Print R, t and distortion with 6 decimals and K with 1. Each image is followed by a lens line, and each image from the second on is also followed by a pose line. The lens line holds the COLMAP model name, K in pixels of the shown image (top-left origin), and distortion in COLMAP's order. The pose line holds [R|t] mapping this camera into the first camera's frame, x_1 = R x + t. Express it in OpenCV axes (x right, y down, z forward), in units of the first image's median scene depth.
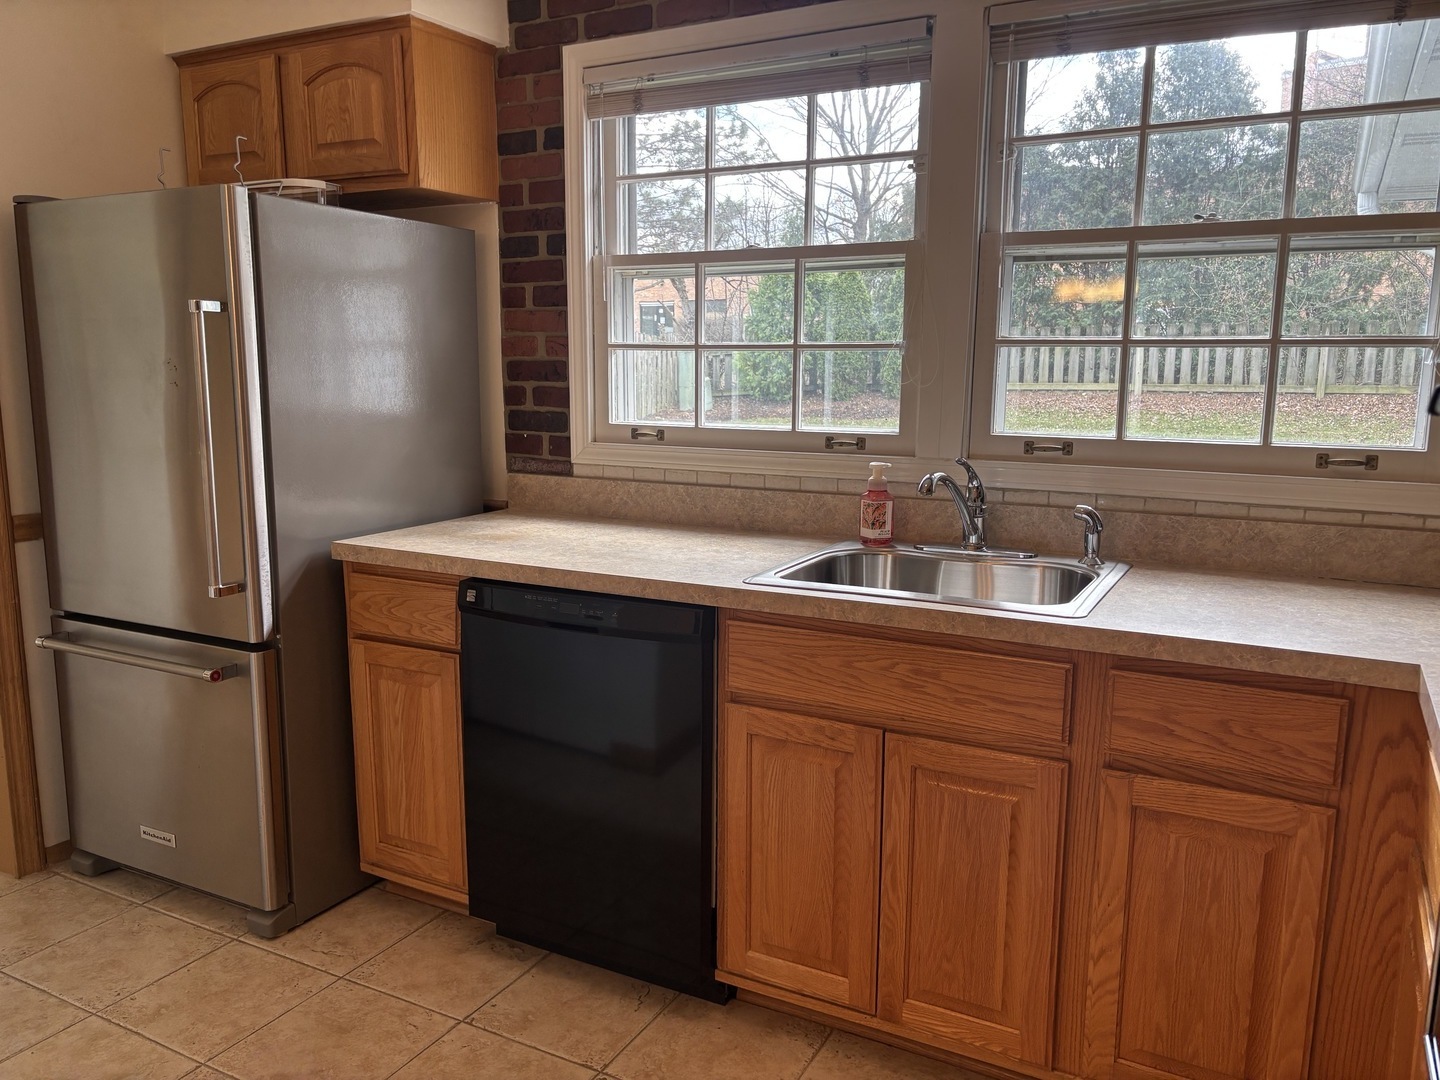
lens RADIAL K [[1078.3, 0, 719.5], [0, 1078.3, 540.5], [0, 0, 1]] dist [0.019186, -0.008329]
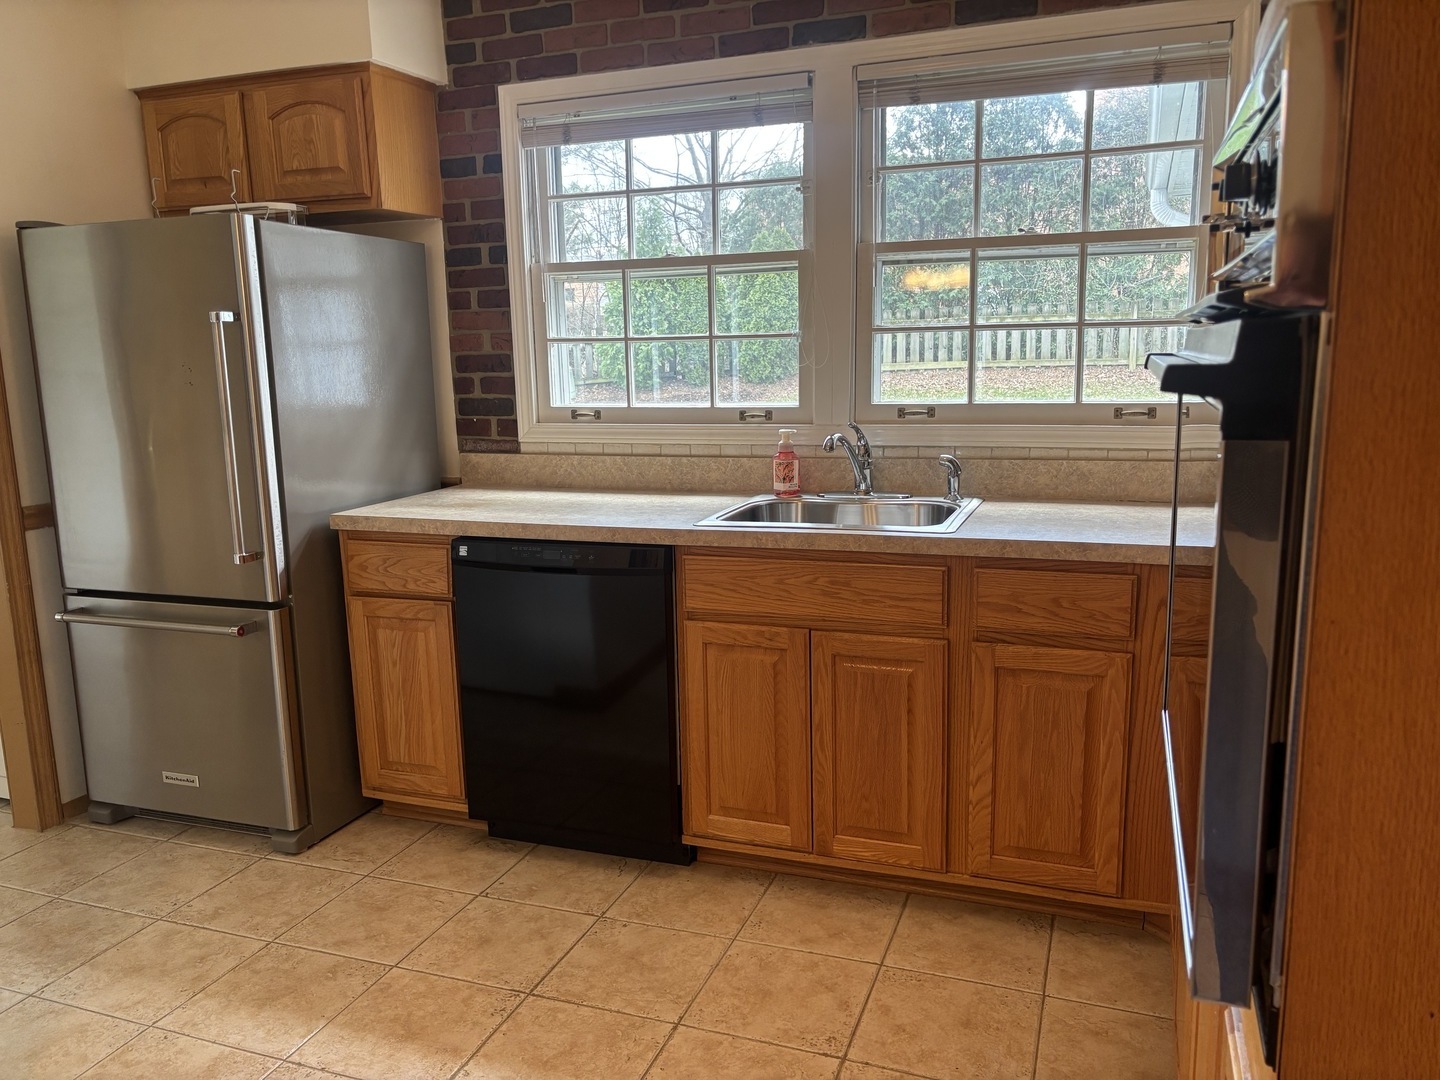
lens RADIAL K [[1078.3, 0, 714.1], [0, 1078.3, 540.5], [0, 0, 1]] dist [0.019186, -0.008329]
pose [[0.990588, -0.051133, 0.126965, -0.104750], [0.049736, 0.998662, 0.014149, 0.036949], [-0.127518, -0.007701, 0.991806, -0.237986]]
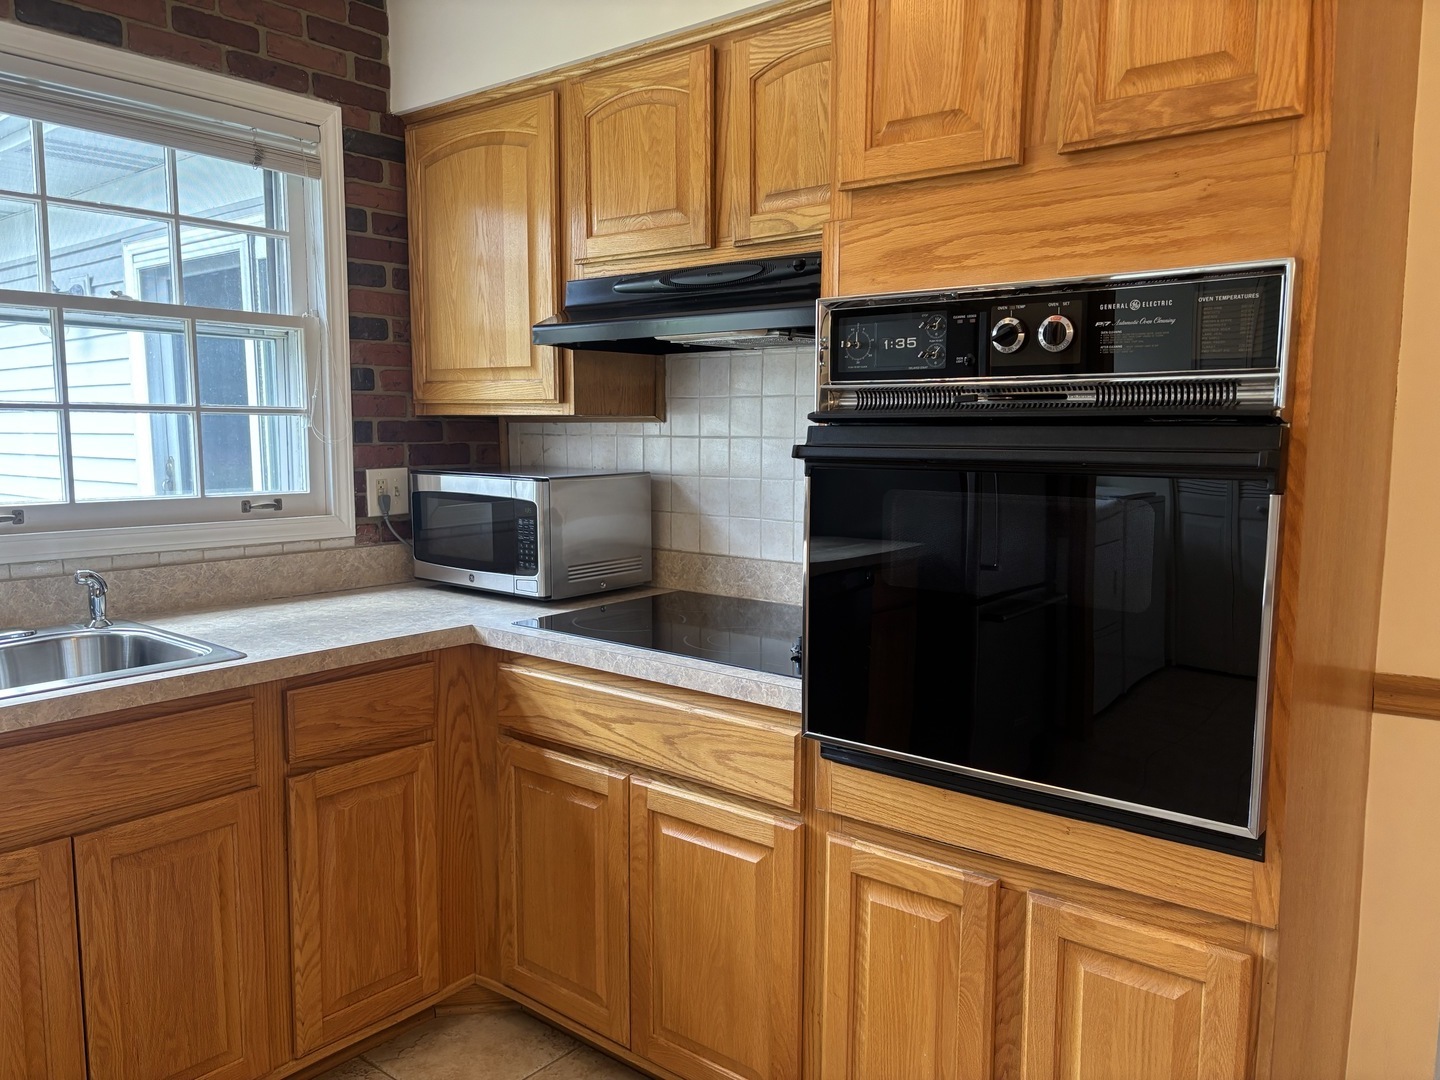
lens RADIAL K [[1078.3, 0, 716.7], [0, 1078.3, 548.1], [0, 0, 1]] dist [0.019186, -0.008329]
pose [[0.191706, -0.114359, 0.974767, -0.505153], [0.157975, 0.983833, 0.084354, -0.043095], [-0.968655, 0.137818, 0.206672, 0.222718]]
